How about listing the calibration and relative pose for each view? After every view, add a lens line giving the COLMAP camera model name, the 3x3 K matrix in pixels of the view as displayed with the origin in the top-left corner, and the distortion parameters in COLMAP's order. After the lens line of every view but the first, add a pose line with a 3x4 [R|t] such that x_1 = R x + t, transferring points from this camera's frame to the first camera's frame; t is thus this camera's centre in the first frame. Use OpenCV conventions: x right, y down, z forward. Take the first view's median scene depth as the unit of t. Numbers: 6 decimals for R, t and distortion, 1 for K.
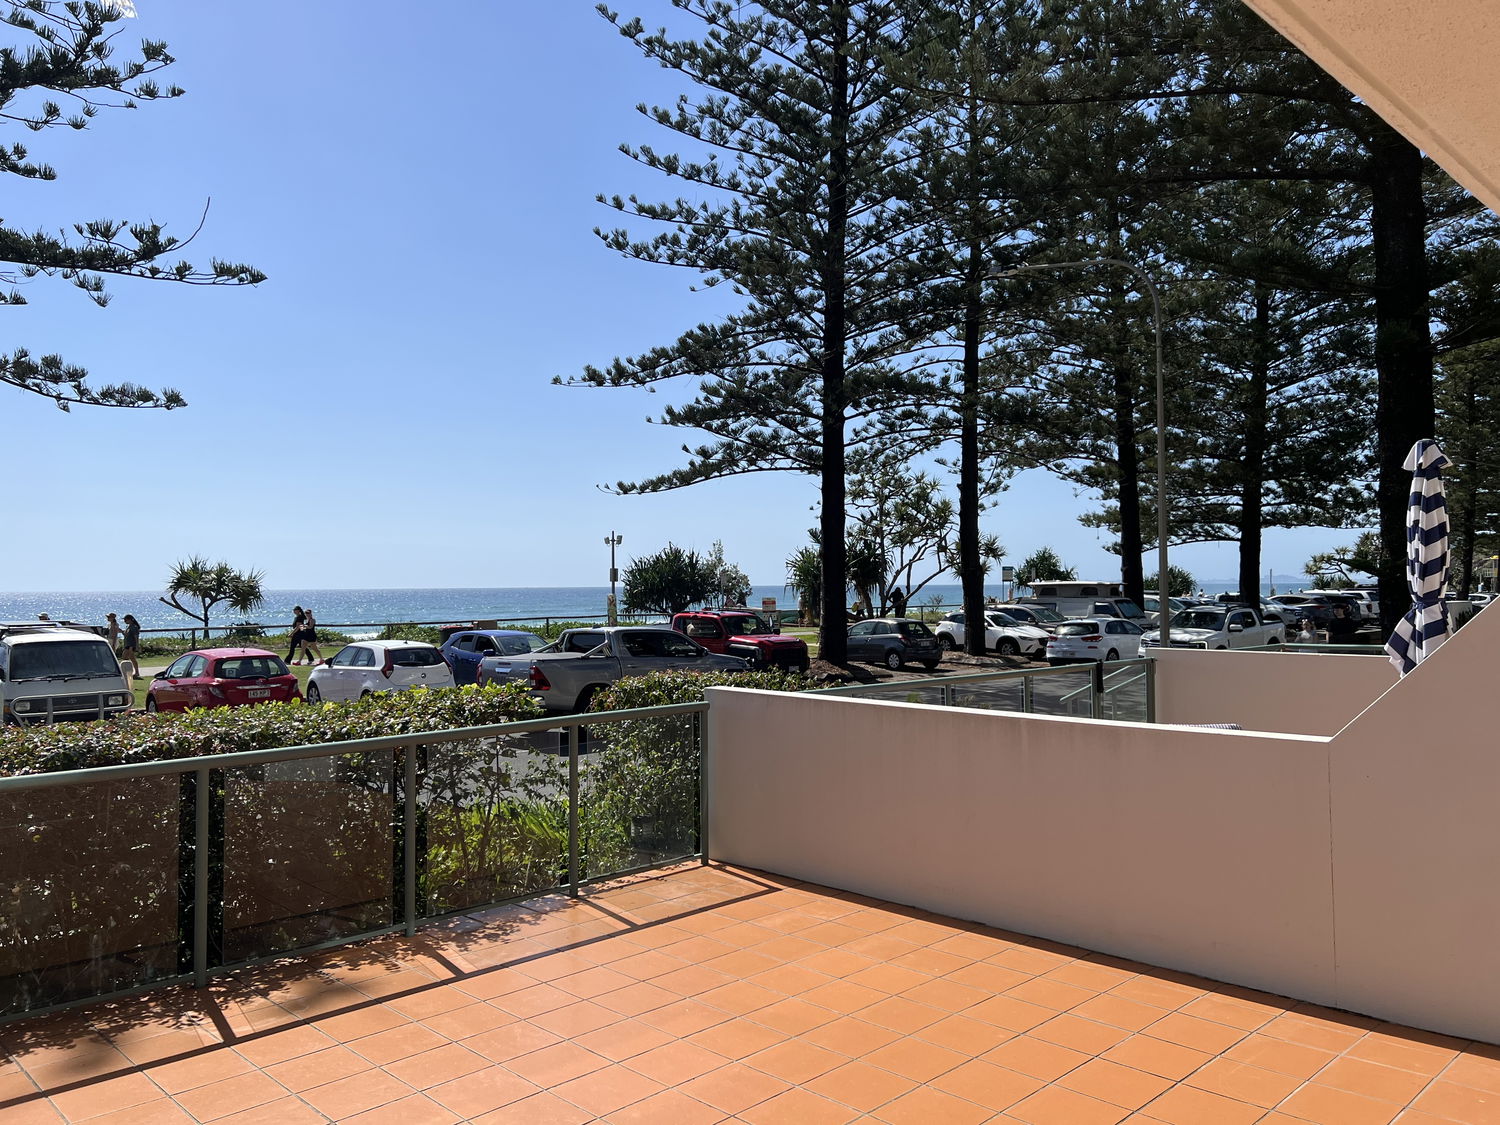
lens RADIAL K [[1120.3, 0, 750.0], [0, 1120.3, 562.5], [0, 0, 1]] dist [0.010124, 0.003650]
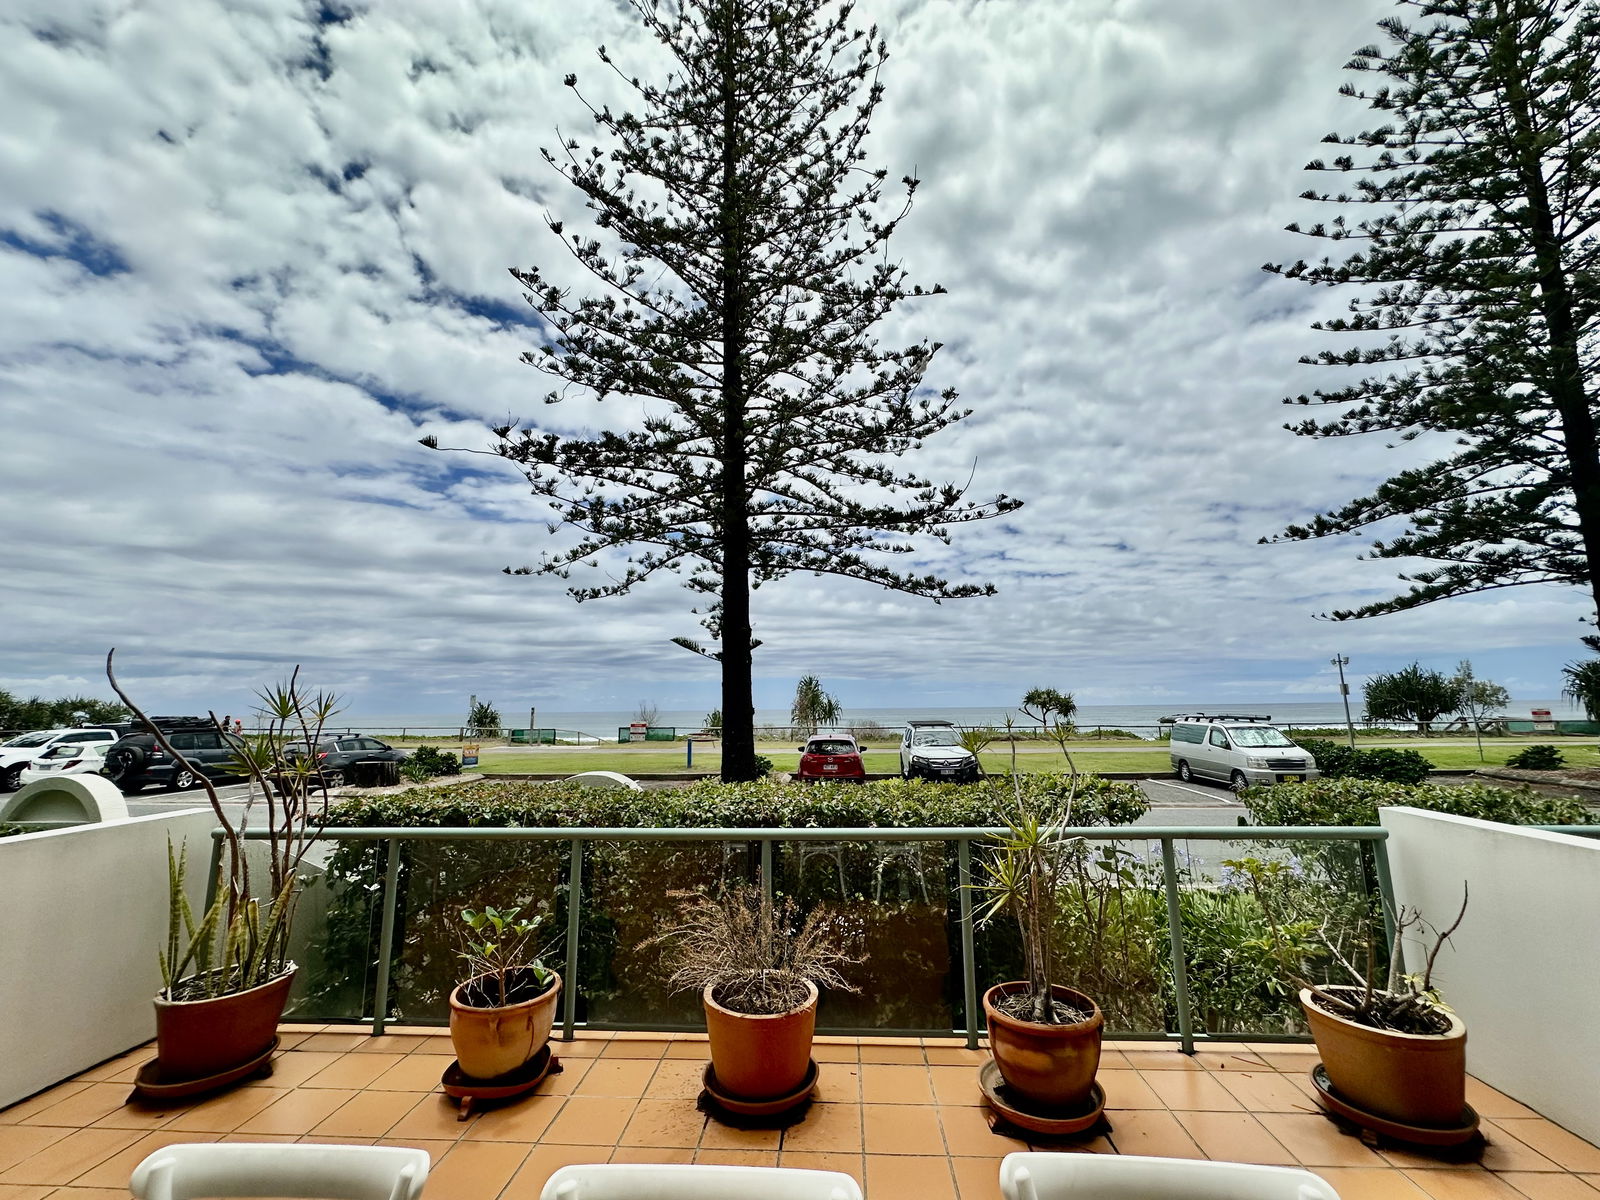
lens RADIAL K [[636.0, 0, 802.5], [0, 636.0, 601.5], [0, 0, 1]] dist [-0.001990, -0.000358]
pose [[0.670729, -0.123885, -0.731283, 0.003278], [0.023143, 0.988968, -0.146313, 0.006144], [0.741342, 0.081212, 0.666196, 0.095058]]
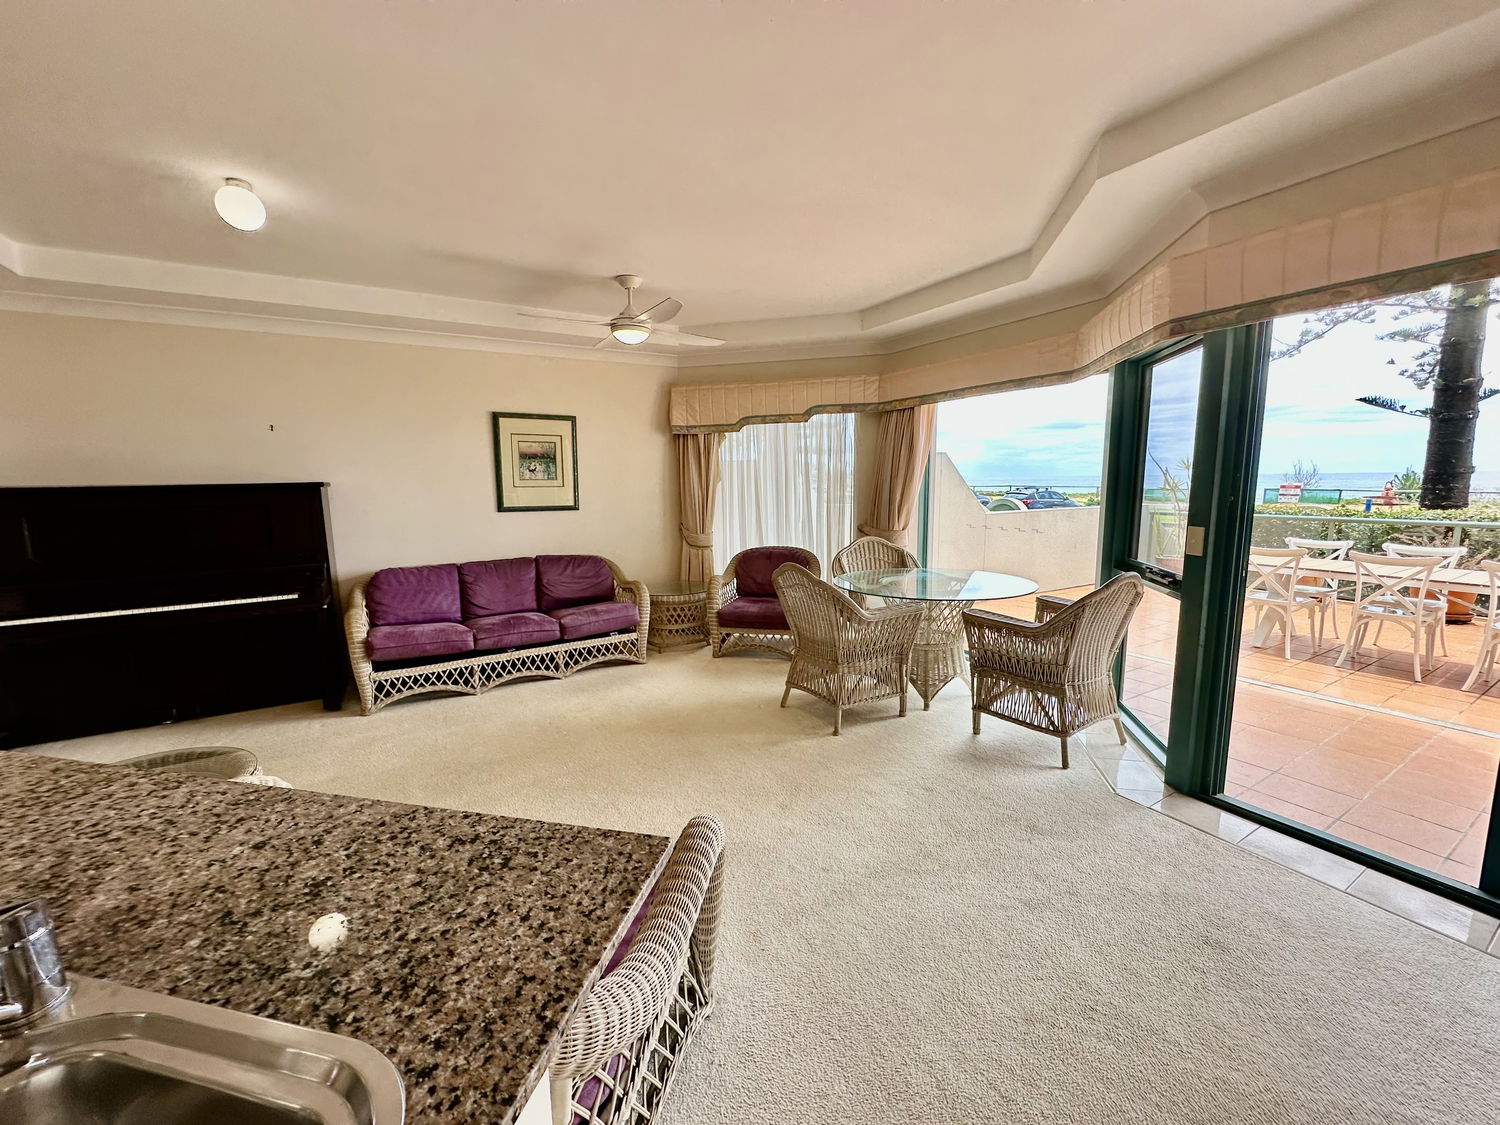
lens RADIAL K [[596.3, 0, 752.3], [0, 596.3, 563.9], [0, 0, 1]] dist [-0.001990, -0.000358]
pose [[-0.222253, 0.145806, -0.964025, 0.172855], [0.034595, 0.989312, 0.141654, 0.005102], [0.974375, -0.001867, -0.224921, -0.028735]]
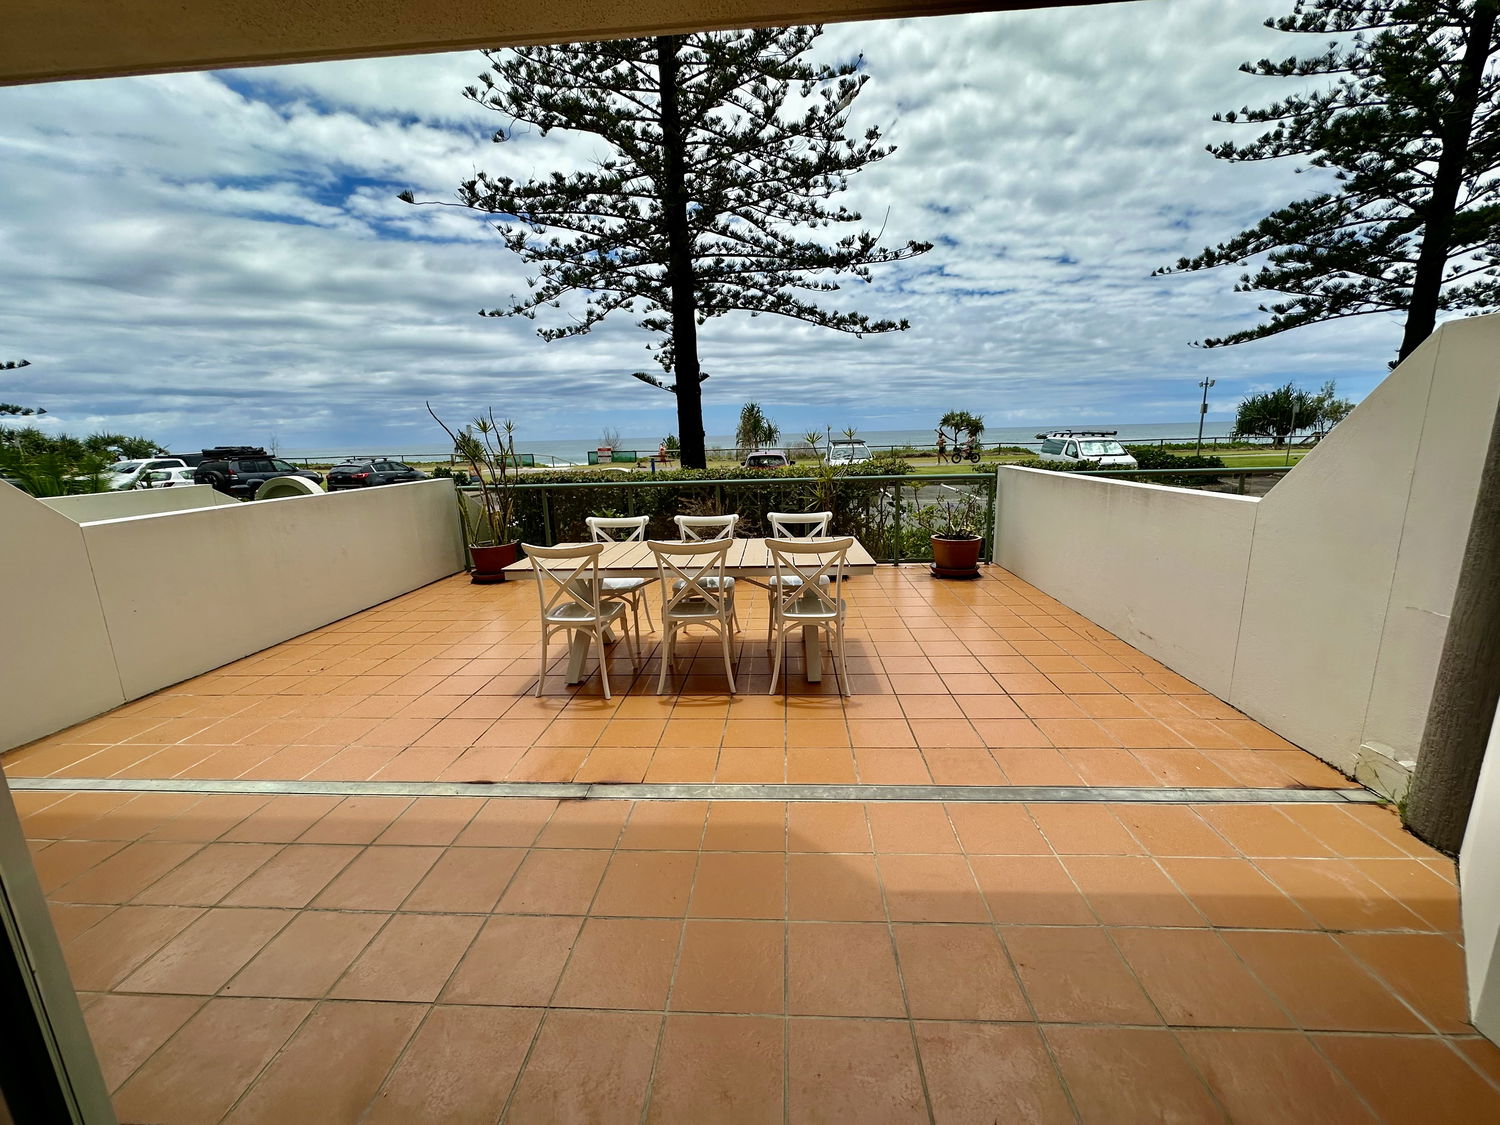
lens RADIAL K [[596.3, 0, 752.3], [0, 596.3, 563.9], [0, 0, 1]] dist [-0.001990, -0.000358]
pose [[0.675006, 0.145671, -0.723289, 0.089476], [0.038786, 0.971954, 0.231950, 0.007797], [0.736792, -0.184621, 0.650425, 0.025175]]
